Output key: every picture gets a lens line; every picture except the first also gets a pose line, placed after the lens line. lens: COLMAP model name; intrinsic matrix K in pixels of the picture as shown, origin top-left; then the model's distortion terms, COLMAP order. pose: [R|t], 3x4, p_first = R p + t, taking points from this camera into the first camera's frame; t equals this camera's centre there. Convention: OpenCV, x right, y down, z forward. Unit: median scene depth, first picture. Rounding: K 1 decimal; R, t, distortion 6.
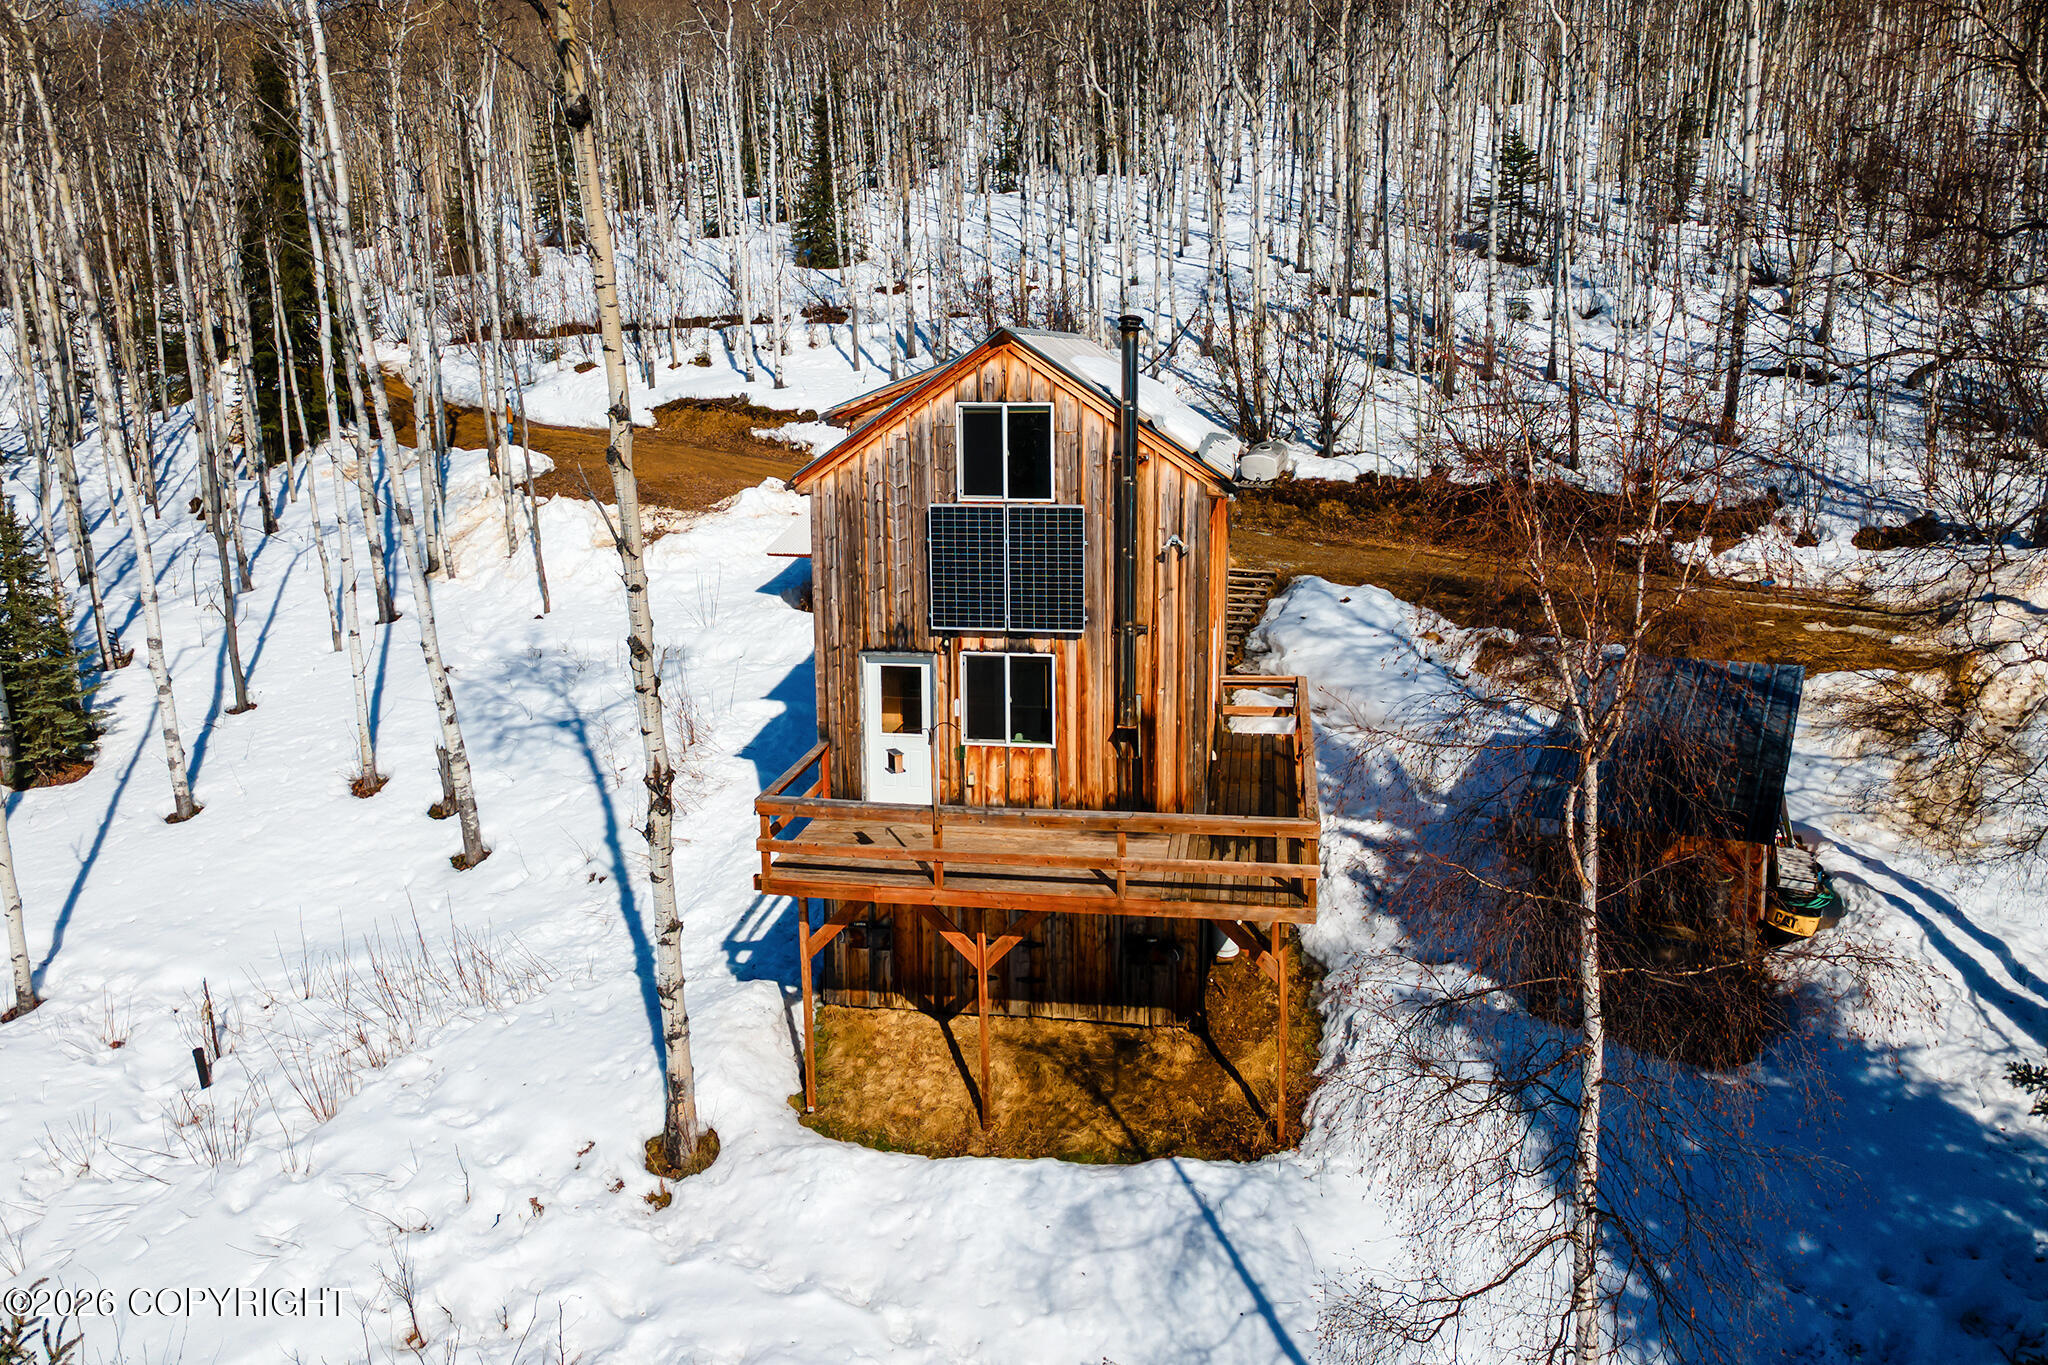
lens RADIAL K [[1500.0, 0, 1027.4], [0, 1500.0, 634.4], [0, 0, 1]] dist [0.029956, 0.041889]
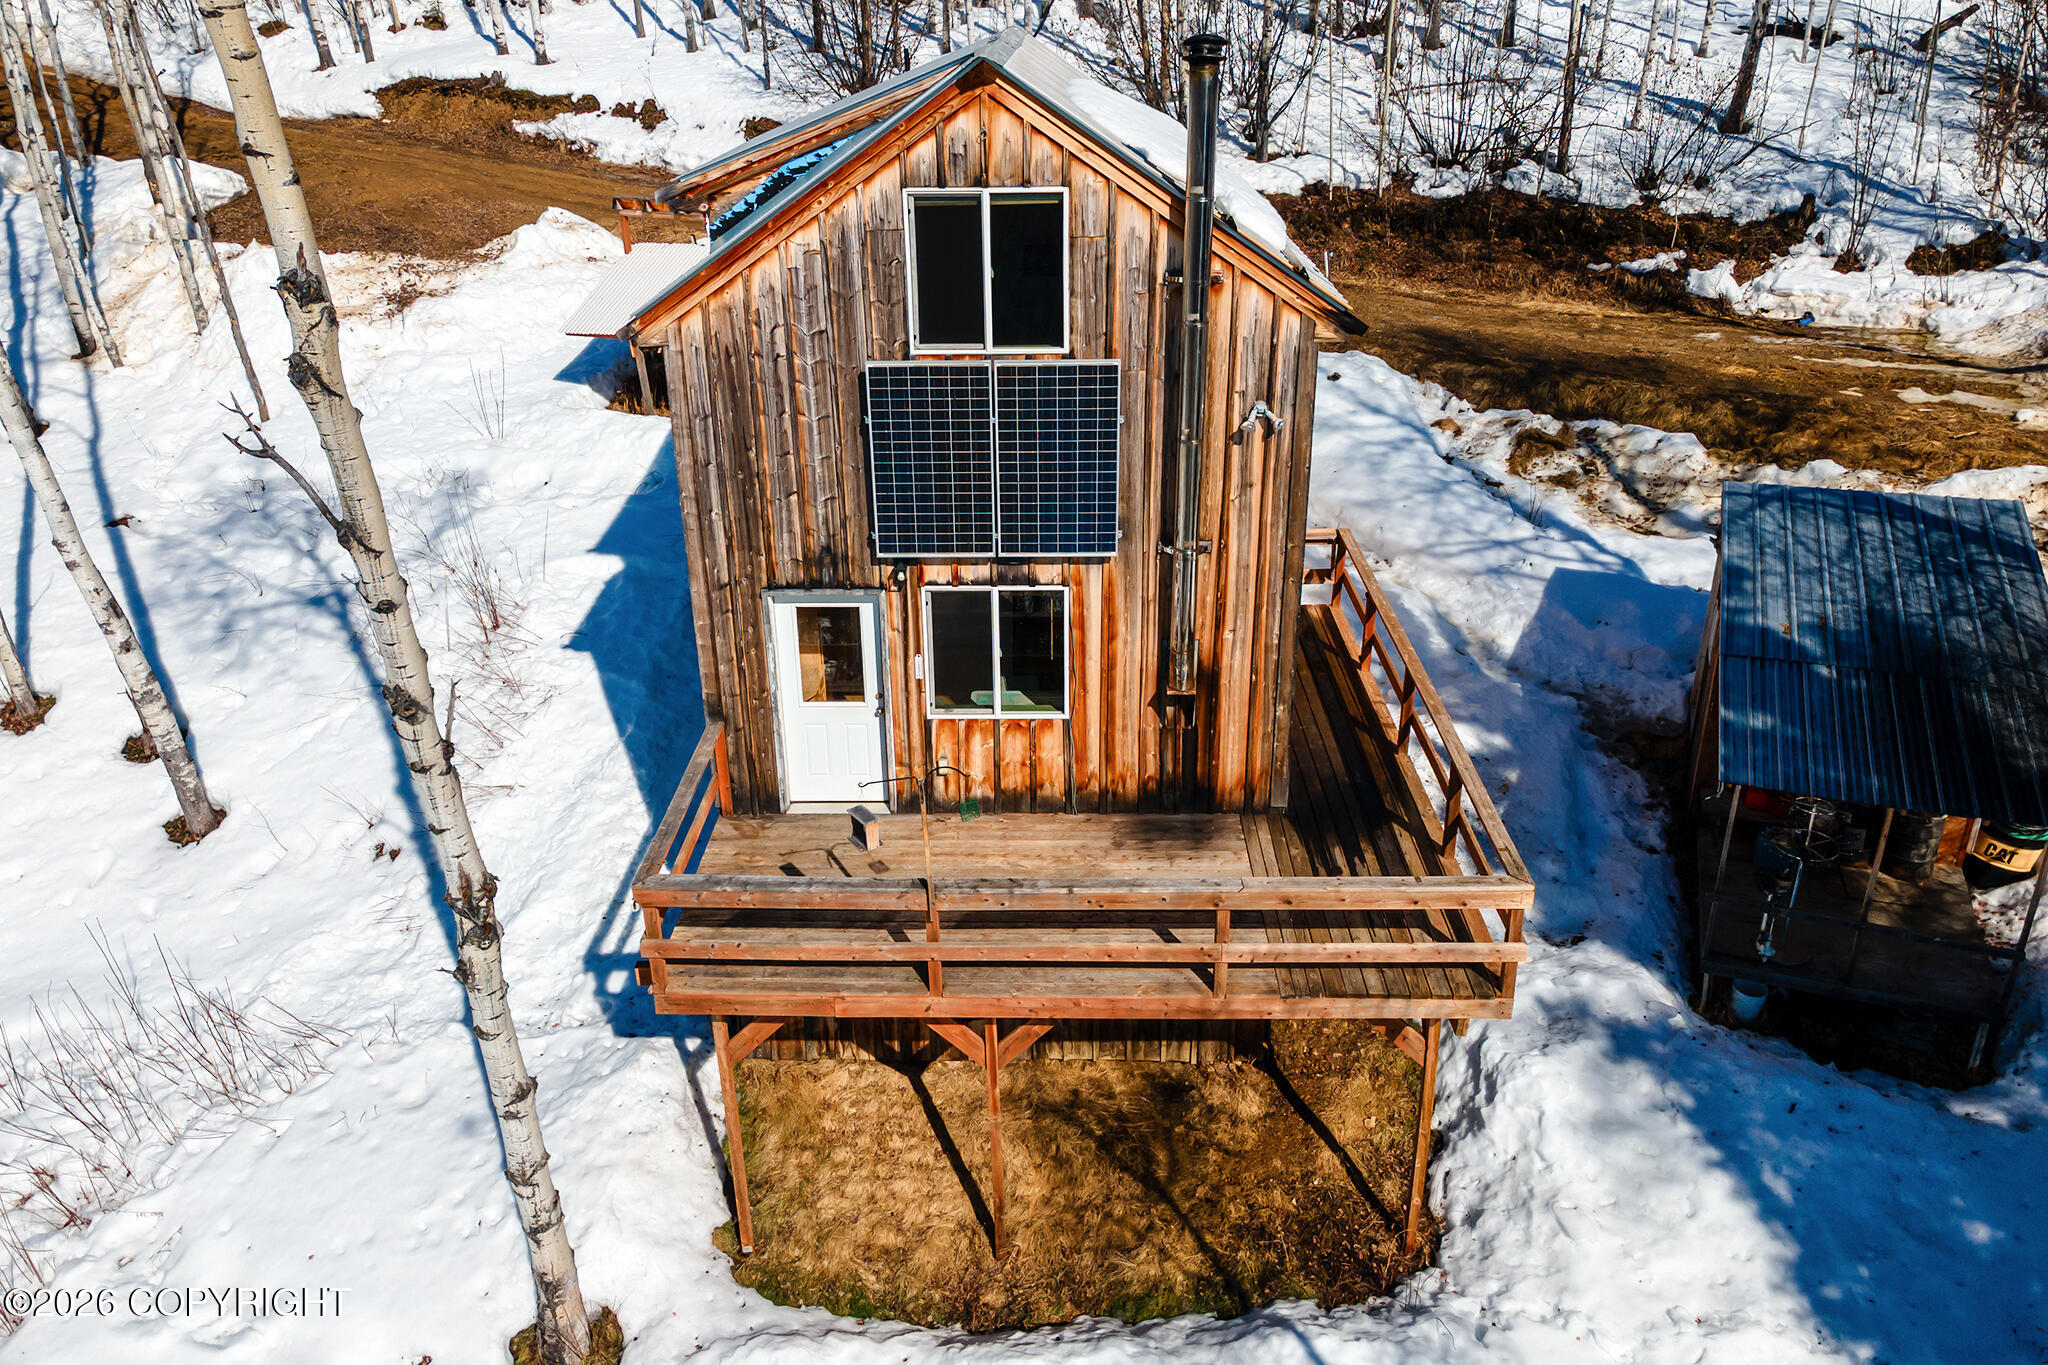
lens RADIAL K [[1490.8, 0, 1024.0], [0, 1490.8, 682.5], [0, 0, 1]] dist [0.032704, 0.030489]
pose [[0.991012, -0.062268, 0.118399, -0.079181], [0.030829, 0.967546, 0.250806, -0.107875], [-0.130174, -0.244902, 0.960769, 0.360082]]
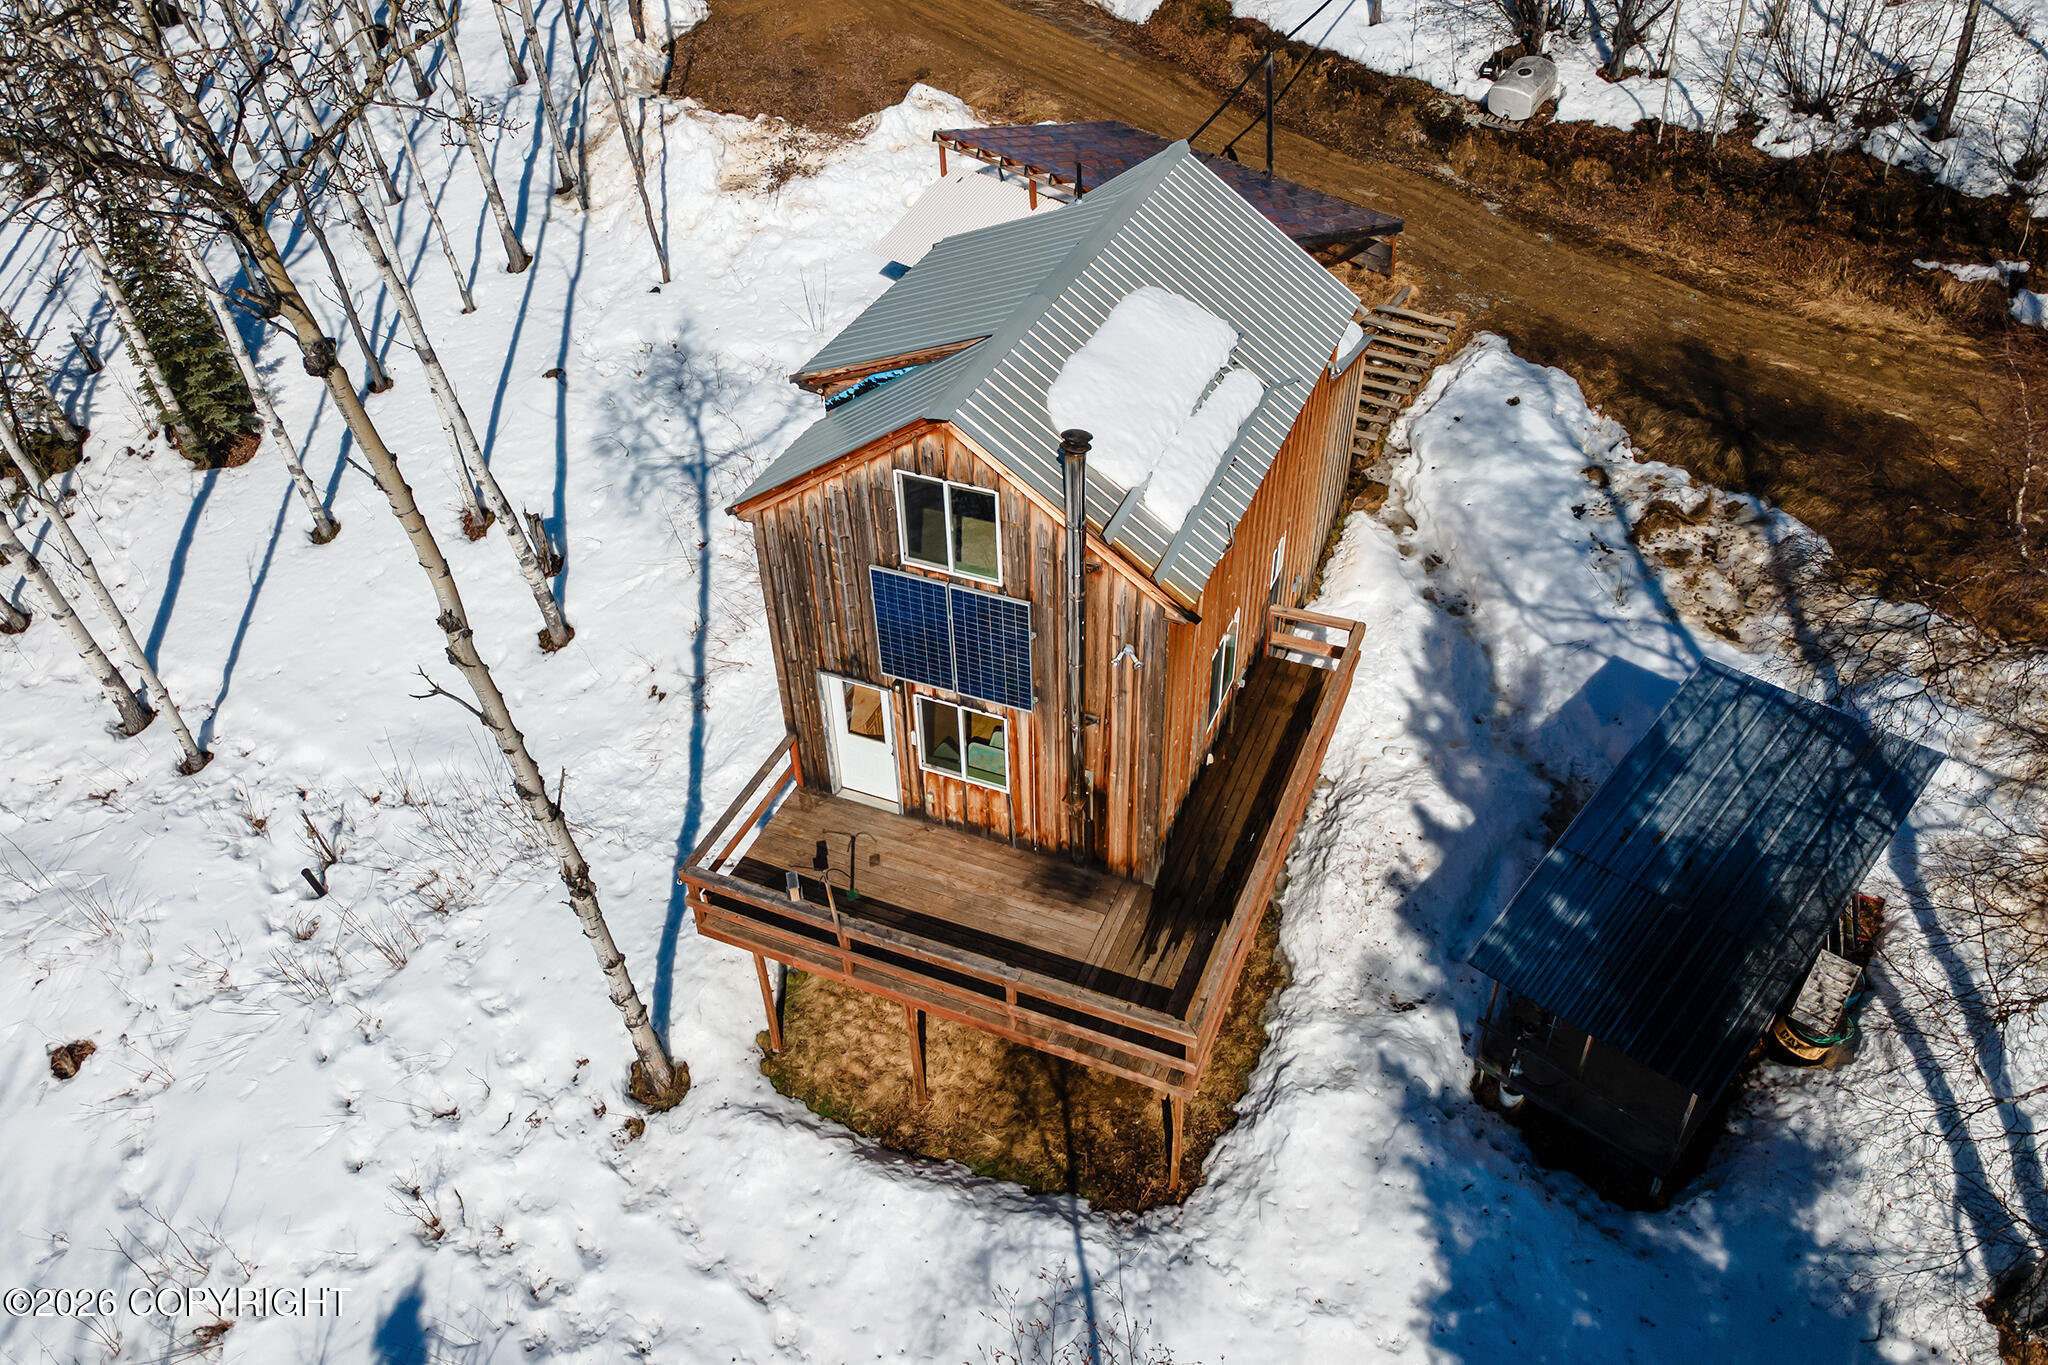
lens RADIAL K [[1490.8, 0, 1024.0], [0, 1490.8, 682.5], [0, 0, 1]] dist [0.032704, 0.030489]
pose [[0.971139, 0.143338, -0.190639, 0.198376], [-0.031071, 0.868492, 0.494728, -0.456112], [0.236482, -0.474527, 0.847880, 0.224389]]
